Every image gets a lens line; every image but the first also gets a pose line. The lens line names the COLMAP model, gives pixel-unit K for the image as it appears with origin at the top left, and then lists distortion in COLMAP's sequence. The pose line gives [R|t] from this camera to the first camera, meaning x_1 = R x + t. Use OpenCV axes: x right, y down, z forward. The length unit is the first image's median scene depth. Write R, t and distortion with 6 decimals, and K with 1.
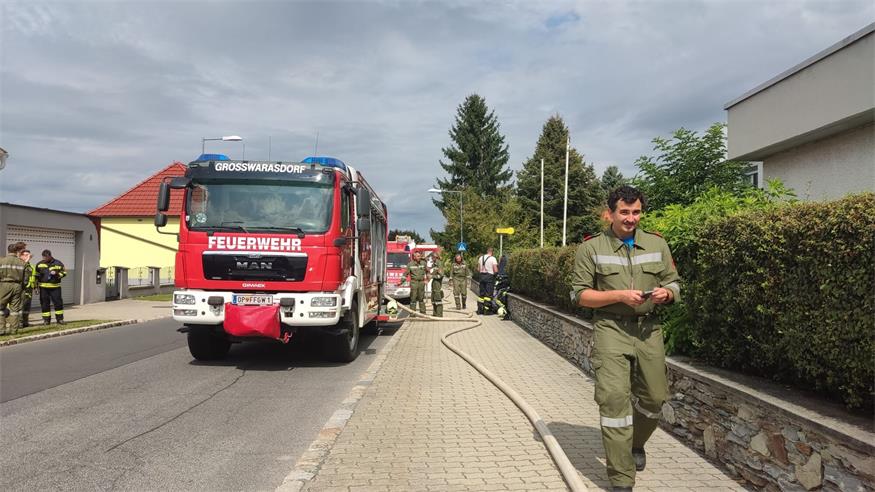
lens RADIAL K [[641.3, 0, 437.5], [0, 641.3, 246.0], [0, 0, 1]] dist [0.110787, -0.137748]
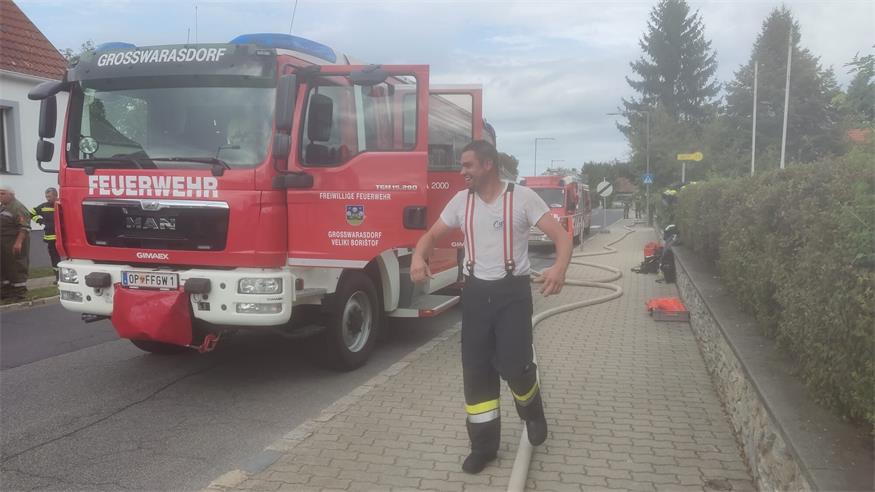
lens RADIAL K [[641.3, 0, 437.5], [0, 641.3, 246.0], [0, 0, 1]] dist [0.110787, -0.137748]
pose [[0.953673, 0.014354, -0.300503, 0.147946], [0.016575, 0.994837, 0.100124, -0.004594], [0.300389, -0.100467, 0.948511, 0.487595]]
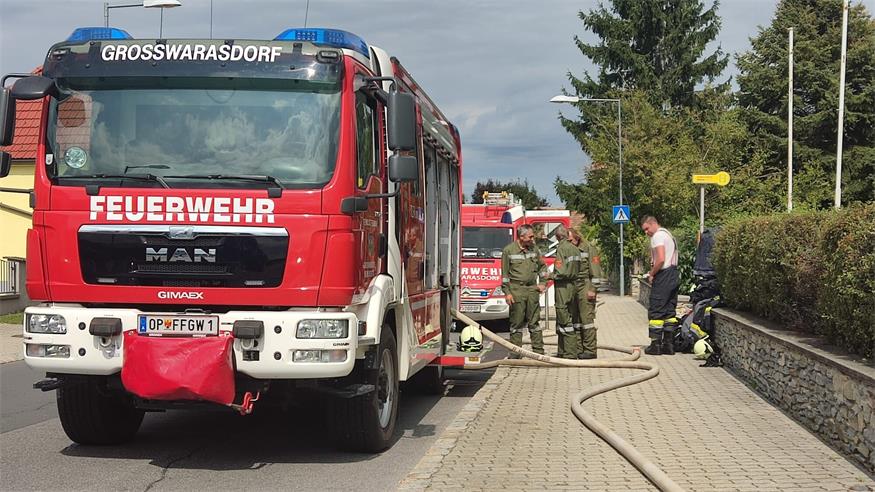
lens RADIAL K [[1284.0, 0, 443.8], [0, 1284.0, 246.4], [0, 0, 1]] dist [0.212948, -0.895978]
pose [[0.994890, -0.006781, -0.100732, 0.011432], [0.009342, 0.999644, 0.024973, 0.001552], [0.100527, -0.025786, 0.994600, 0.049231]]
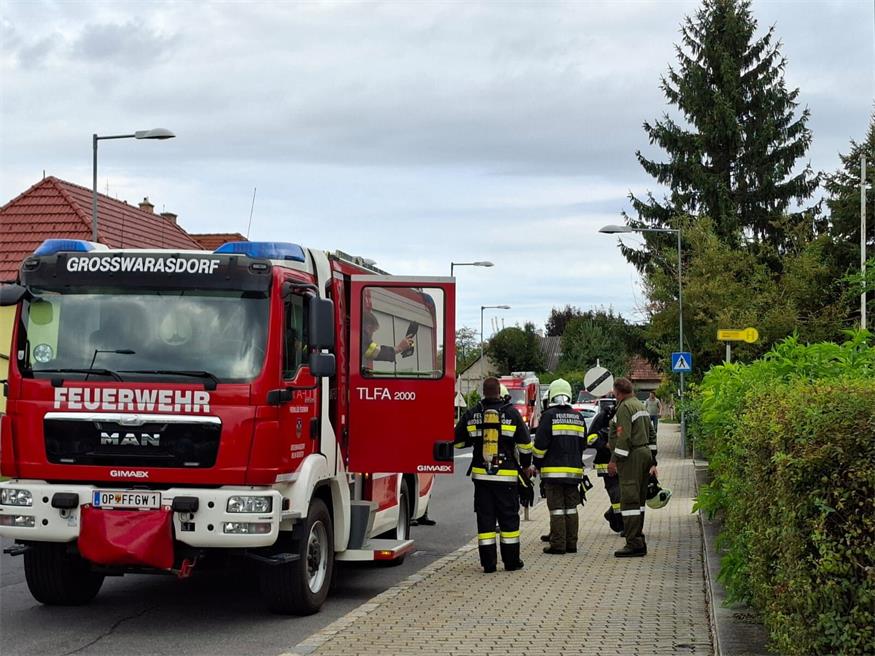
lens RADIAL K [[1623.5, 0, 437.5], [0, 1623.5, 328.0], [0, 0, 1]] dist [0.071021, 0.232956]
pose [[0.988360, -0.003902, -0.152082, 0.194268], [0.002484, 0.999952, -0.009518, -0.050984], [0.152112, 0.009029, 0.988322, -0.359824]]
